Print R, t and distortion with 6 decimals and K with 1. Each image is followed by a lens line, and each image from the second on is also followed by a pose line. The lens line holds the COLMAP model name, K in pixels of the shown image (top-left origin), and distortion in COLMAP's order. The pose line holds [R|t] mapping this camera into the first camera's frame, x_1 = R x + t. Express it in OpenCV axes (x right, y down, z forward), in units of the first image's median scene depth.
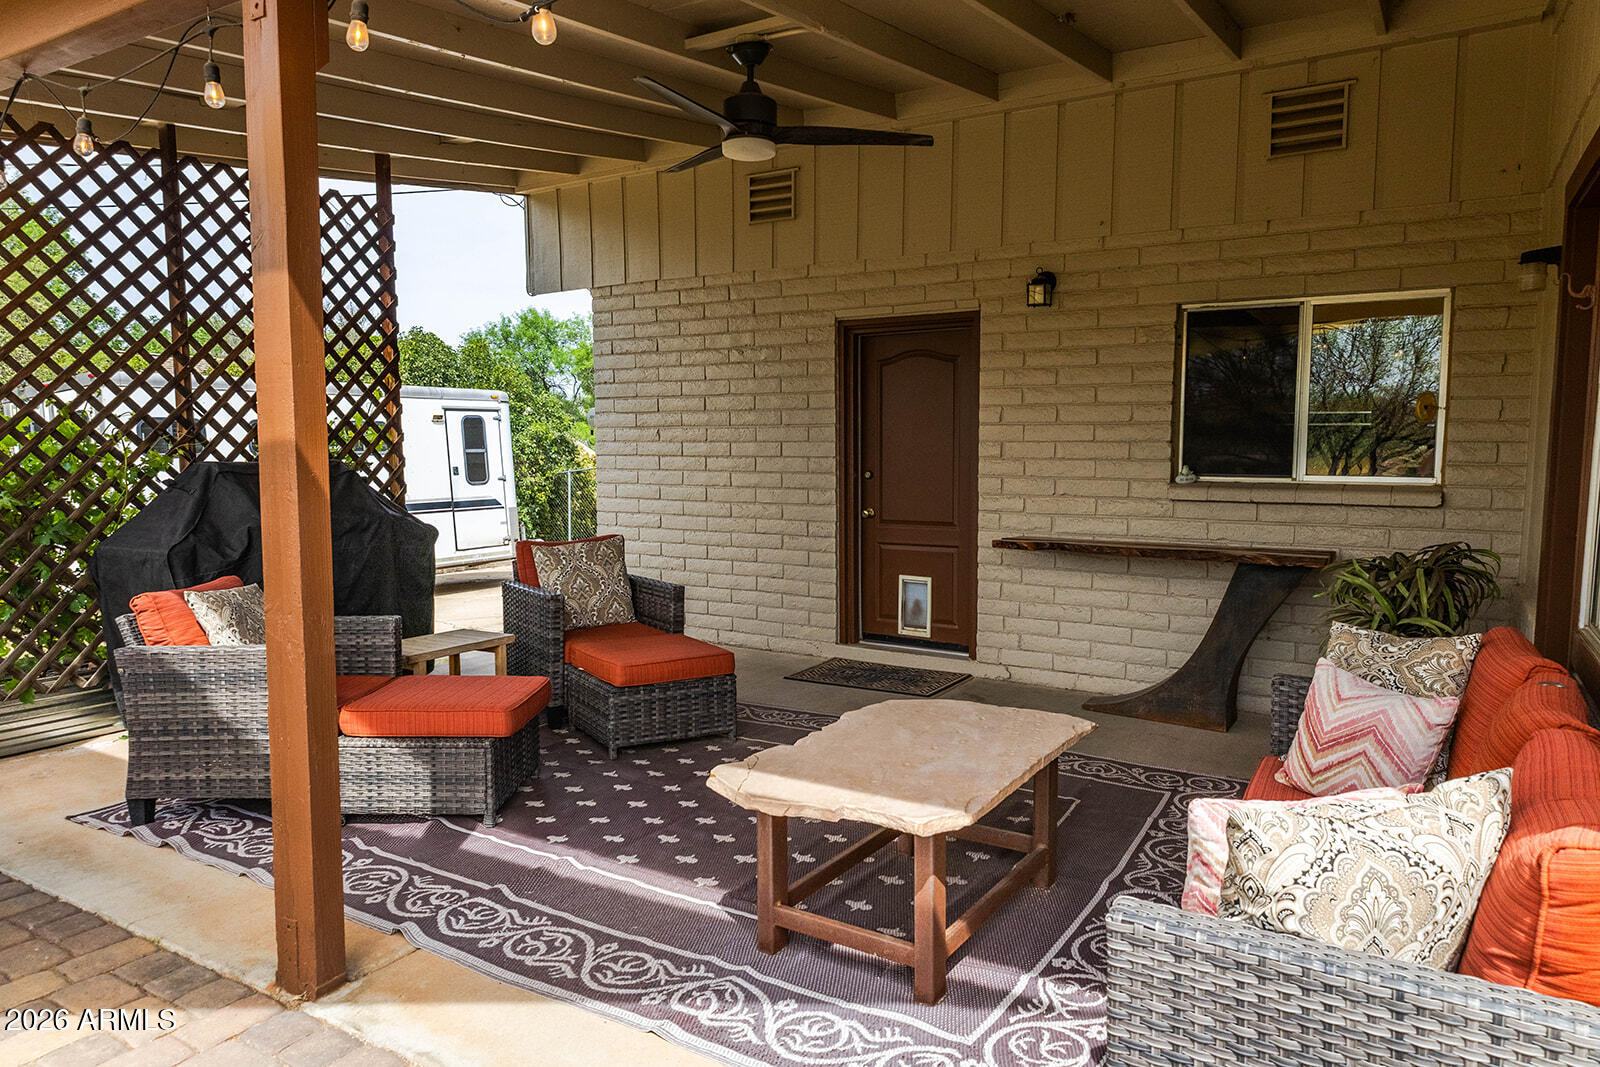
lens RADIAL K [[1047.3, 0, 809.2], [0, 1047.3, 533.4], [0, 0, 1]] dist [0.005263, 0.000875]
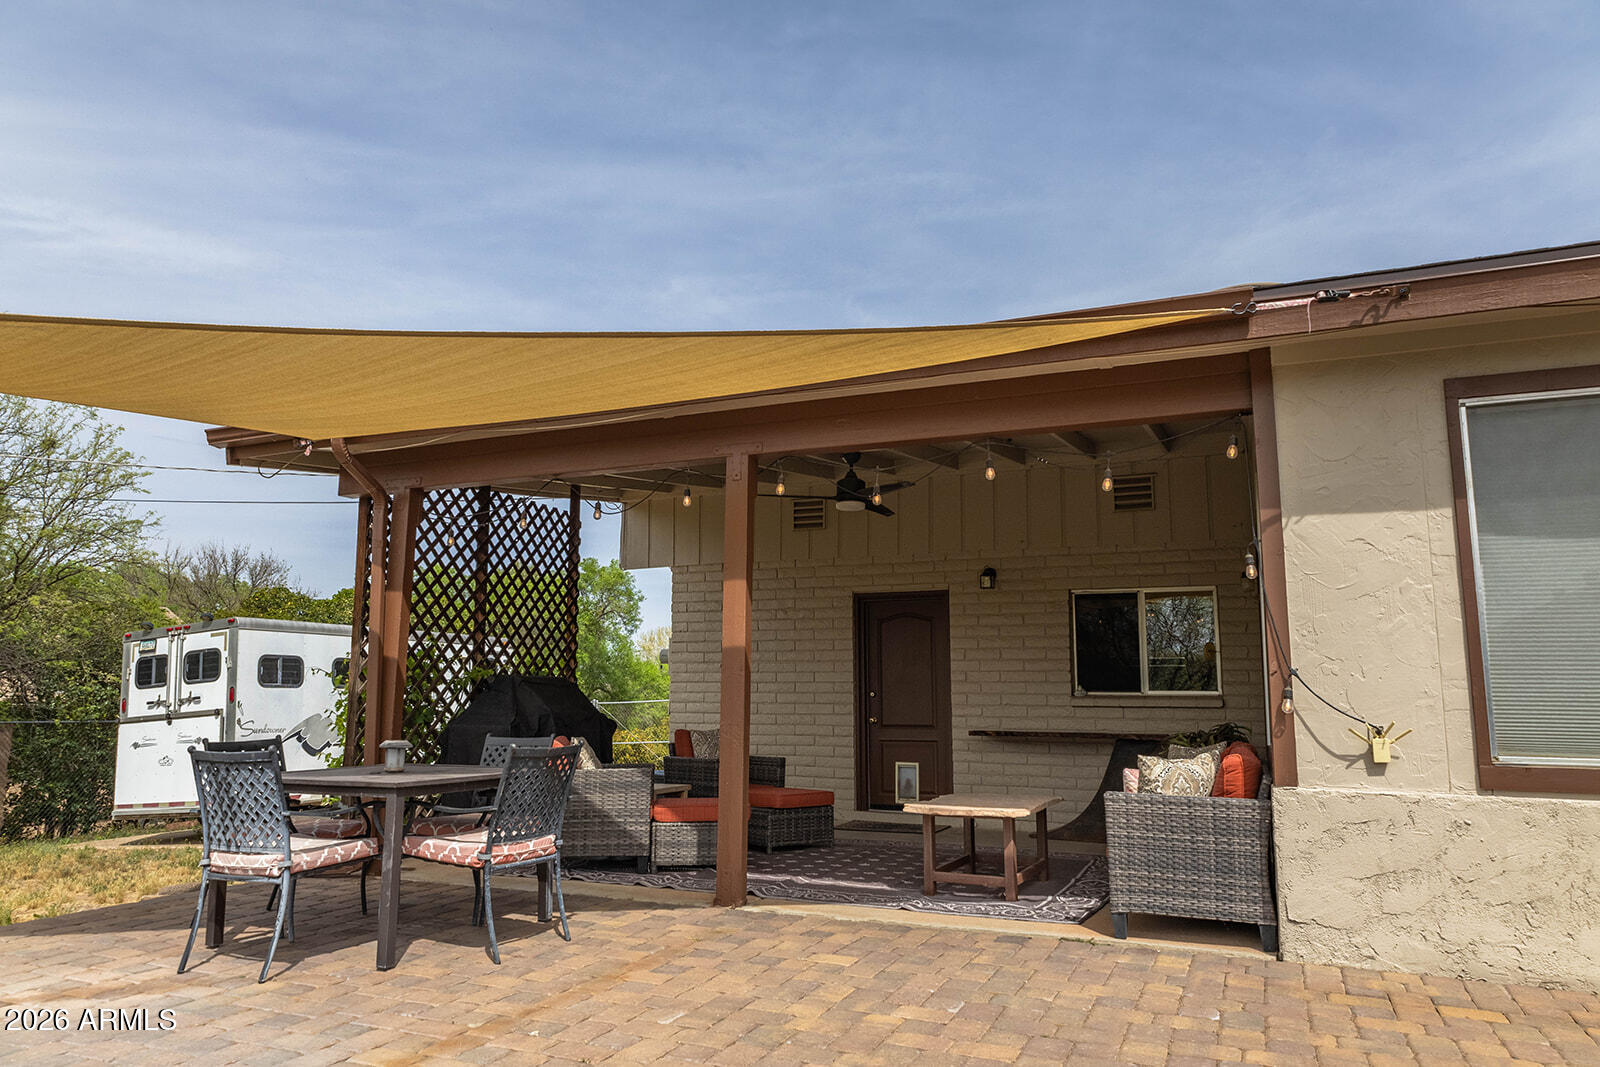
lens RADIAL K [[1047.3, 0, 809.2], [0, 1047.3, 533.4], [0, 0, 1]] dist [0.005263, 0.000875]
pose [[0.990698, 0.027035, 0.133367, -0.252535], [0.006088, 0.970281, -0.241906, 0.086740], [-0.135943, 0.240468, 0.961090, -0.512325]]
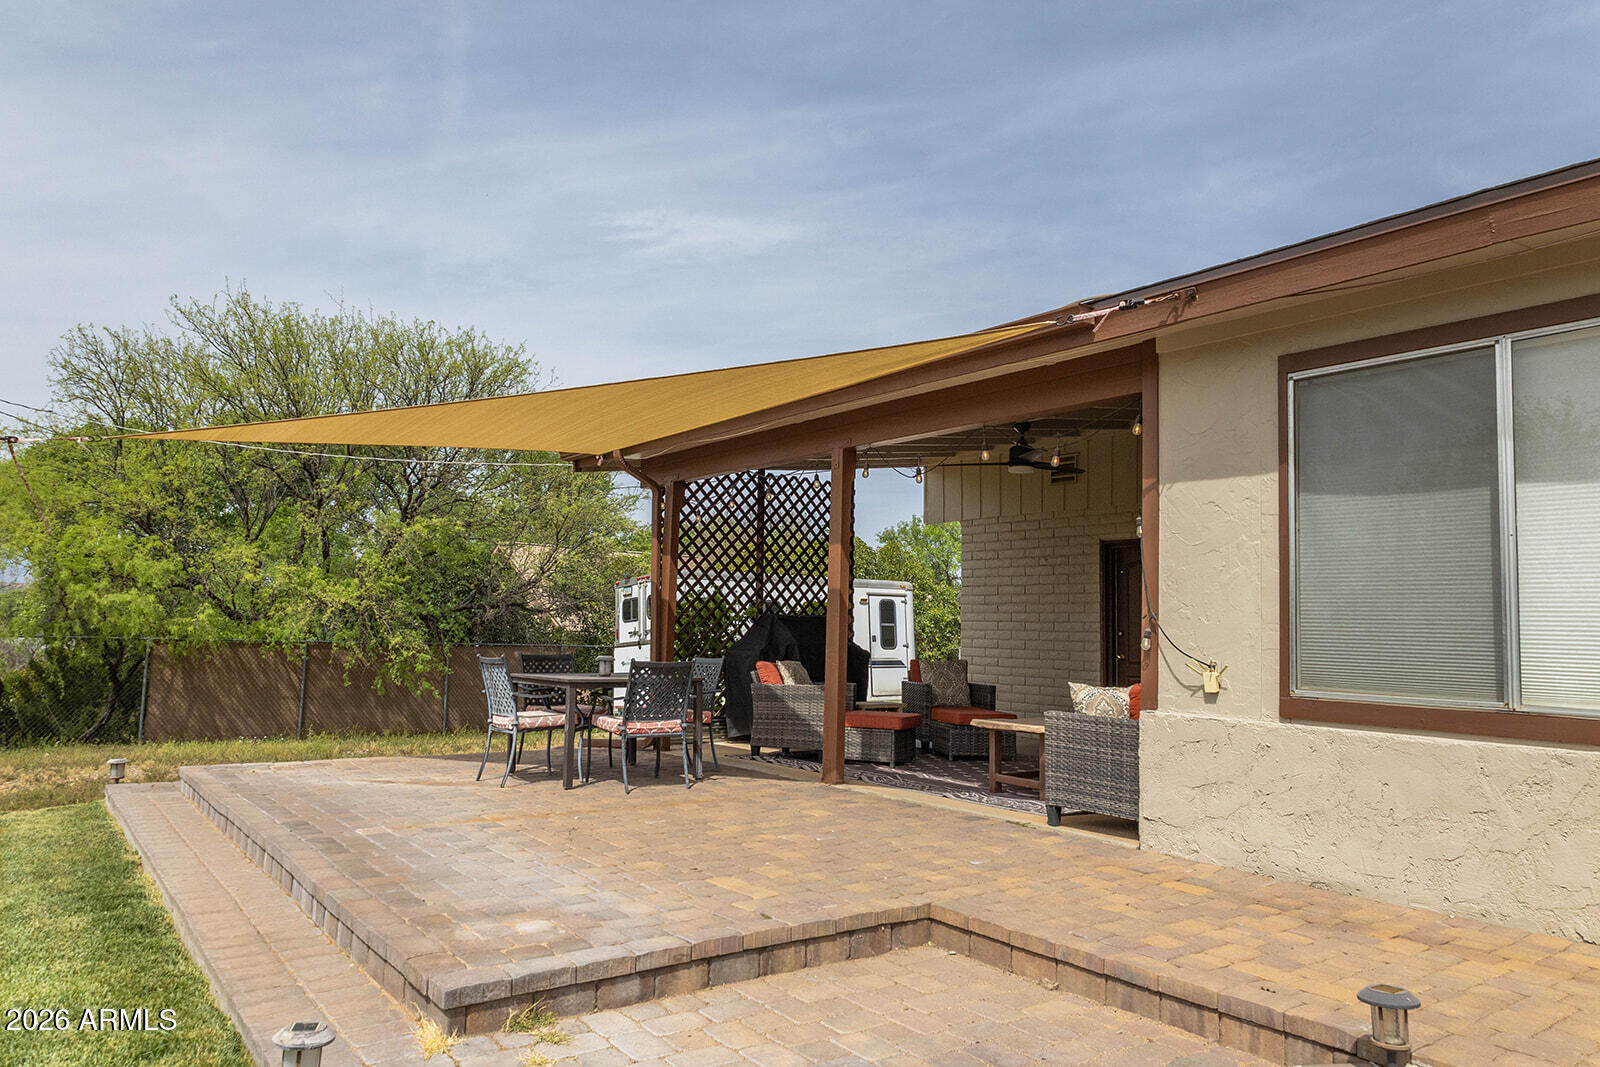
lens RADIAL K [[1087.3, 0, 805.2], [0, 1087.3, 548.0], [0, 0, 1]] dist [0.046311, -0.002094]
pose [[0.928652, -0.008959, -0.370843, 0.237346], [-0.052918, 0.986284, -0.156342, 0.107187], [0.367157, 0.164812, 0.915441, -0.777170]]
